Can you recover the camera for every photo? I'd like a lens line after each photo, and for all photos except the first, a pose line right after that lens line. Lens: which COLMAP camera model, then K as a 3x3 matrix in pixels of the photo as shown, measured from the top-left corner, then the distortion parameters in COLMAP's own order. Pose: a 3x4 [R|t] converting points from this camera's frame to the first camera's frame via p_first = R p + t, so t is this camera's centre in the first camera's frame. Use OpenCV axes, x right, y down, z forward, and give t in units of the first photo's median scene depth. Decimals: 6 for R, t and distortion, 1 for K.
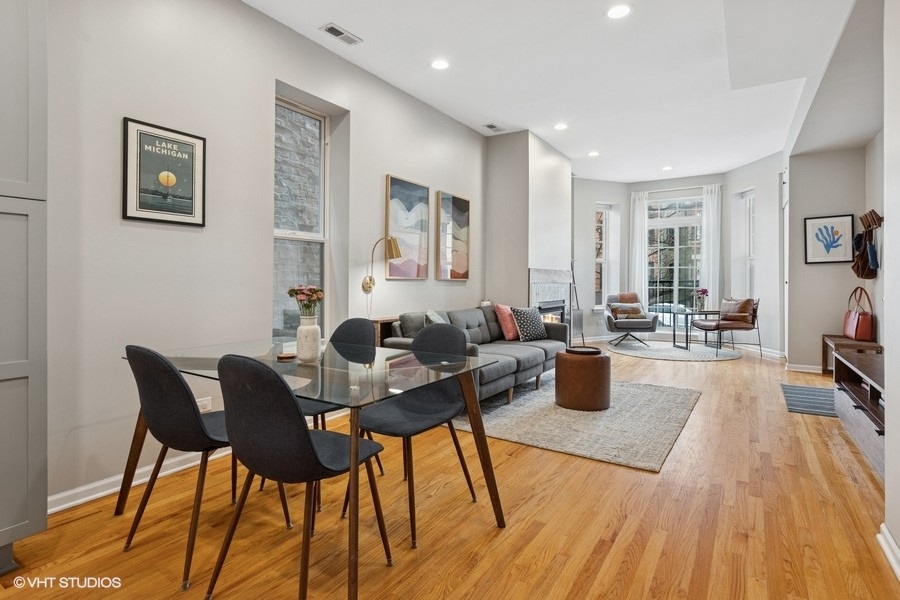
lens RADIAL K [[458.5, 0, 434.7], [0, 458.5, 285.9], [0, 0, 1]] dist [-0.004468, -0.002612]
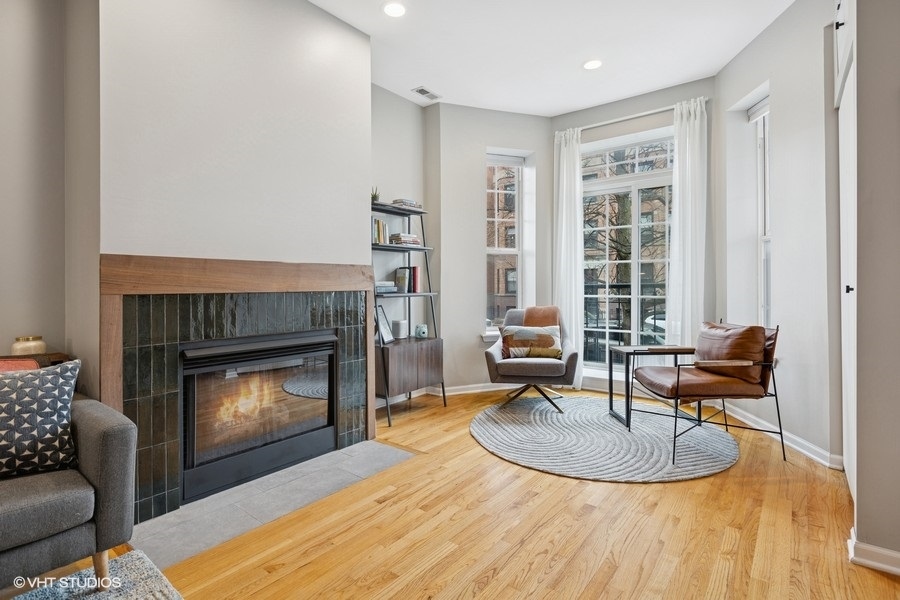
lens RADIAL K [[442.7, 0, 447.2], [0, 442.7, 288.2], [0, 0, 1]] dist [0.005084, -0.000230]
pose [[0.997870, -0.004168, -0.065096, 0.501302], [0.003888, 0.999983, -0.004428, -0.008548], [0.065113, 0.004165, 0.997869, 0.662343]]
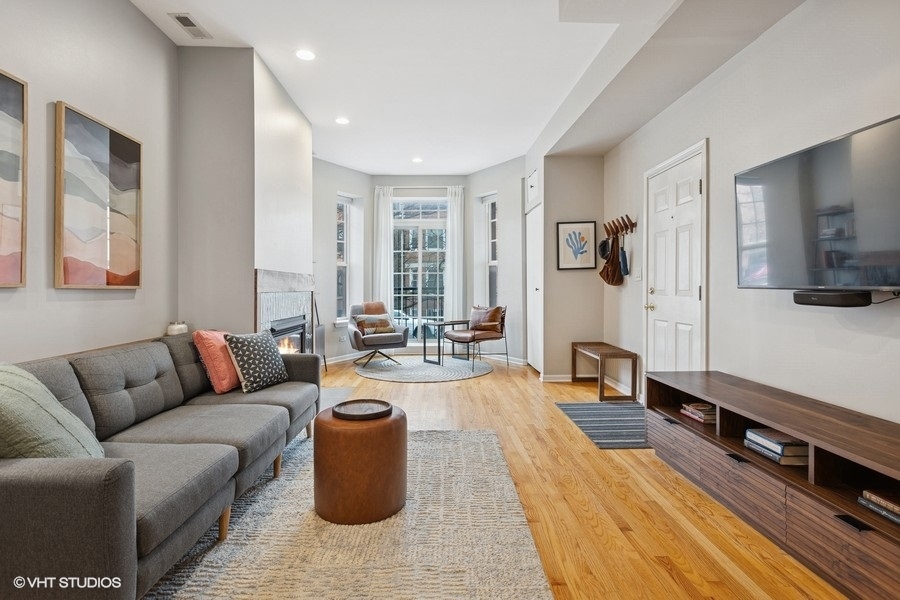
lens RADIAL K [[458.5, 0, 441.2], [0, 458.5, 288.7], [0, 0, 1]] dist [-0.004468, -0.002612]
pose [[0.820116, -0.004685, 0.572177, 0.054795], [0.009902, 0.999933, -0.006006, -0.005068], [-0.572111, 0.010591, 0.820108, 0.337734]]
